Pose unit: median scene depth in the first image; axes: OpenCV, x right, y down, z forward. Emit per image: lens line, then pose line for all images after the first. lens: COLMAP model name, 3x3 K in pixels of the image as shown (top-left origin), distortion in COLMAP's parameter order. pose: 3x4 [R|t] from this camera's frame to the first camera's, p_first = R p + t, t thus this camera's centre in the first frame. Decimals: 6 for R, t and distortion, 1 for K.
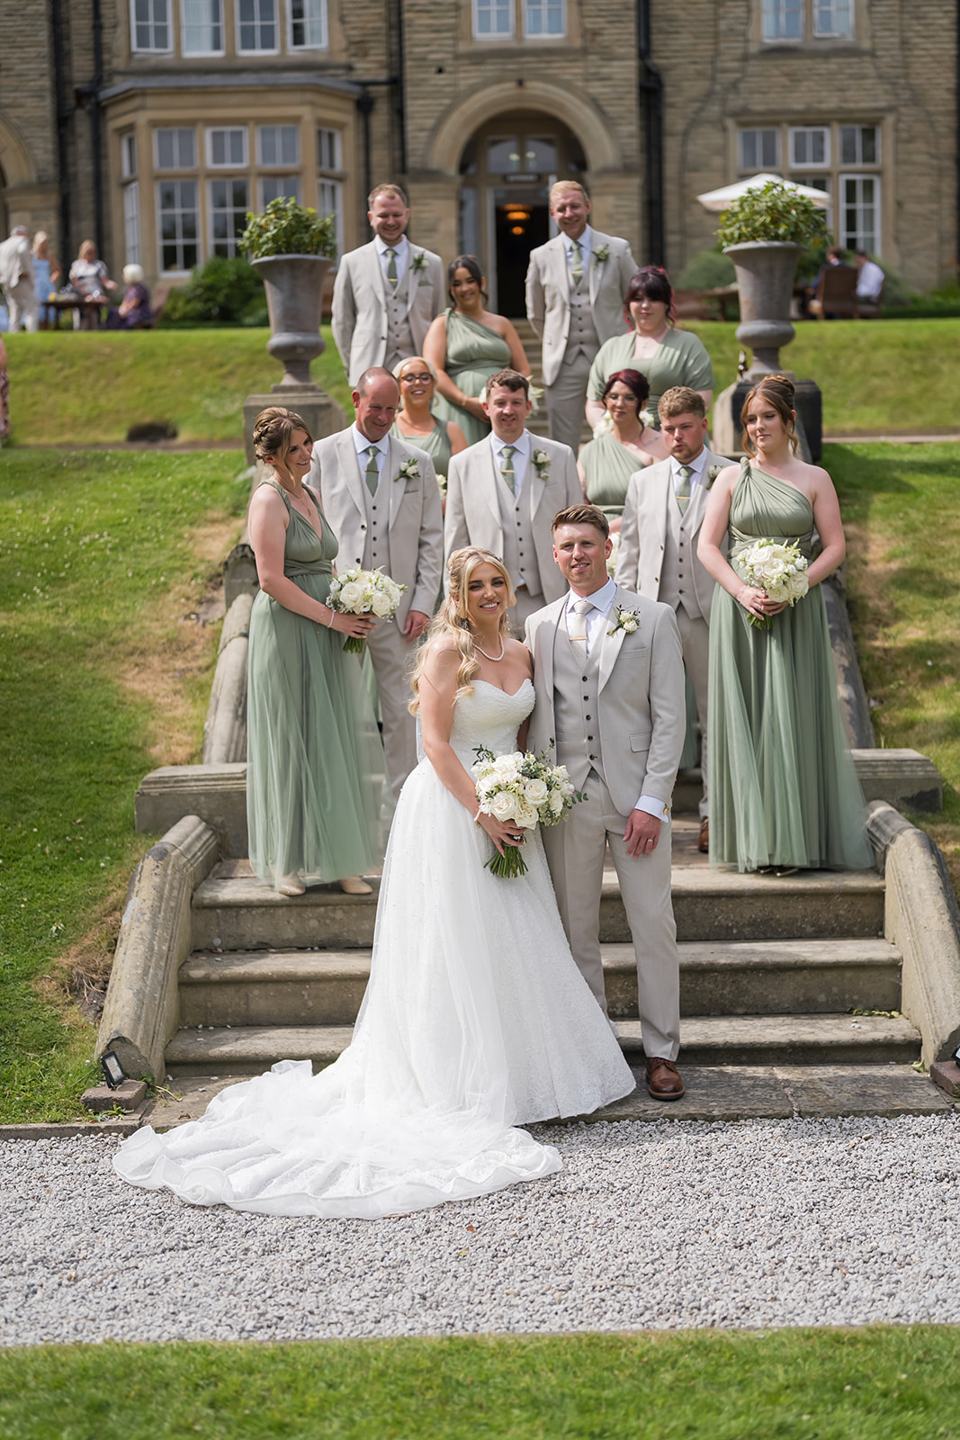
lens RADIAL K [[2174.9, 0, 480.0], [0, 2174.9, 720.0], [0, 0, 1]] dist [0.005570, 0.082670]
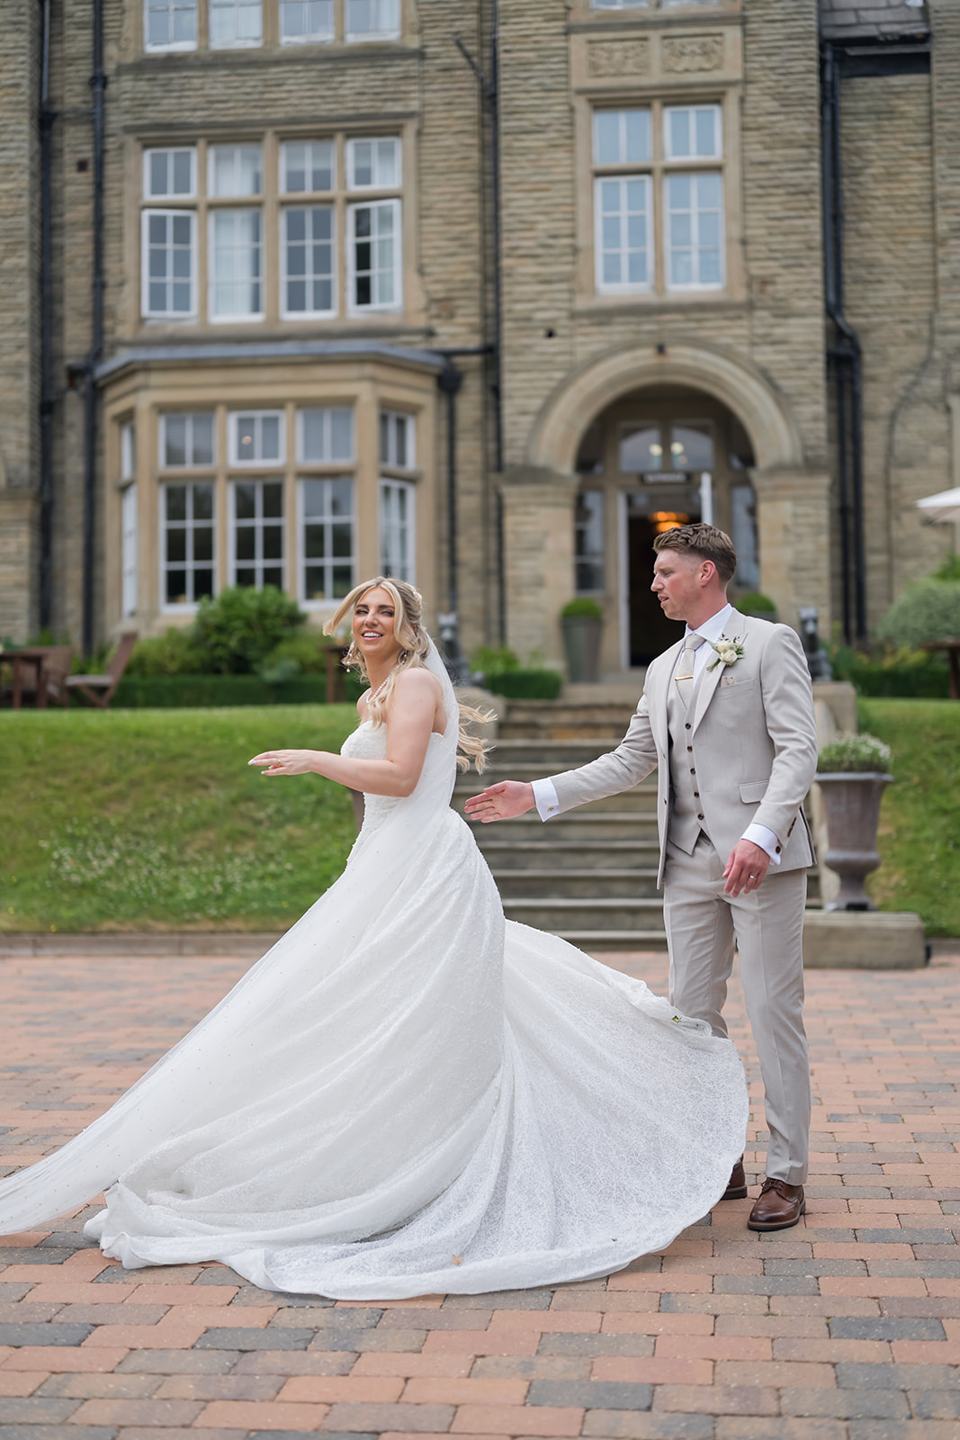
lens RADIAL K [[2074.3, 0, 480.0], [0, 2074.3, 720.0], [0, 0, 1]] dist [-0.000788, -0.007669]
pose [[0.995232, 0.006473, -0.097319, 0.026326], [-0.019348, 0.991068, -0.131943, -0.077671], [0.095596, 0.133197, 0.986468, 0.327503]]
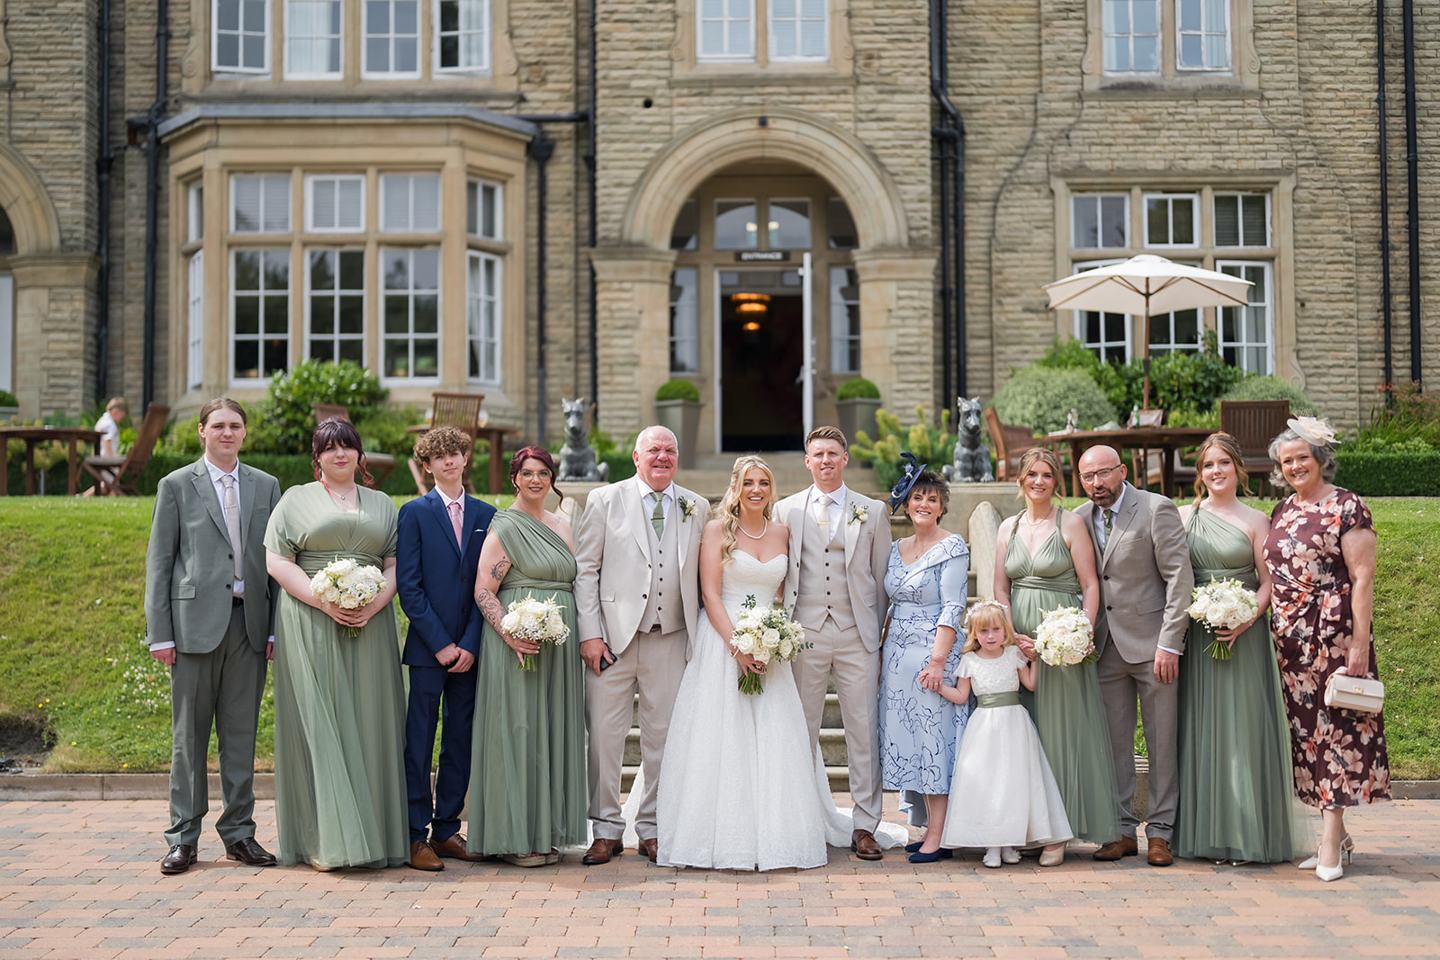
lens RADIAL K [[1966.8, 0, 720.0], [0, 1966.8, 480.0], [0, 0, 1]] dist [0.007106, 0.086006]
pose [[0.999791, 0.018216, 0.009279, 0.001067], [-0.016763, 0.990307, -0.137879, -0.091336], [-0.011701, 0.137694, 0.990406, 0.388294]]
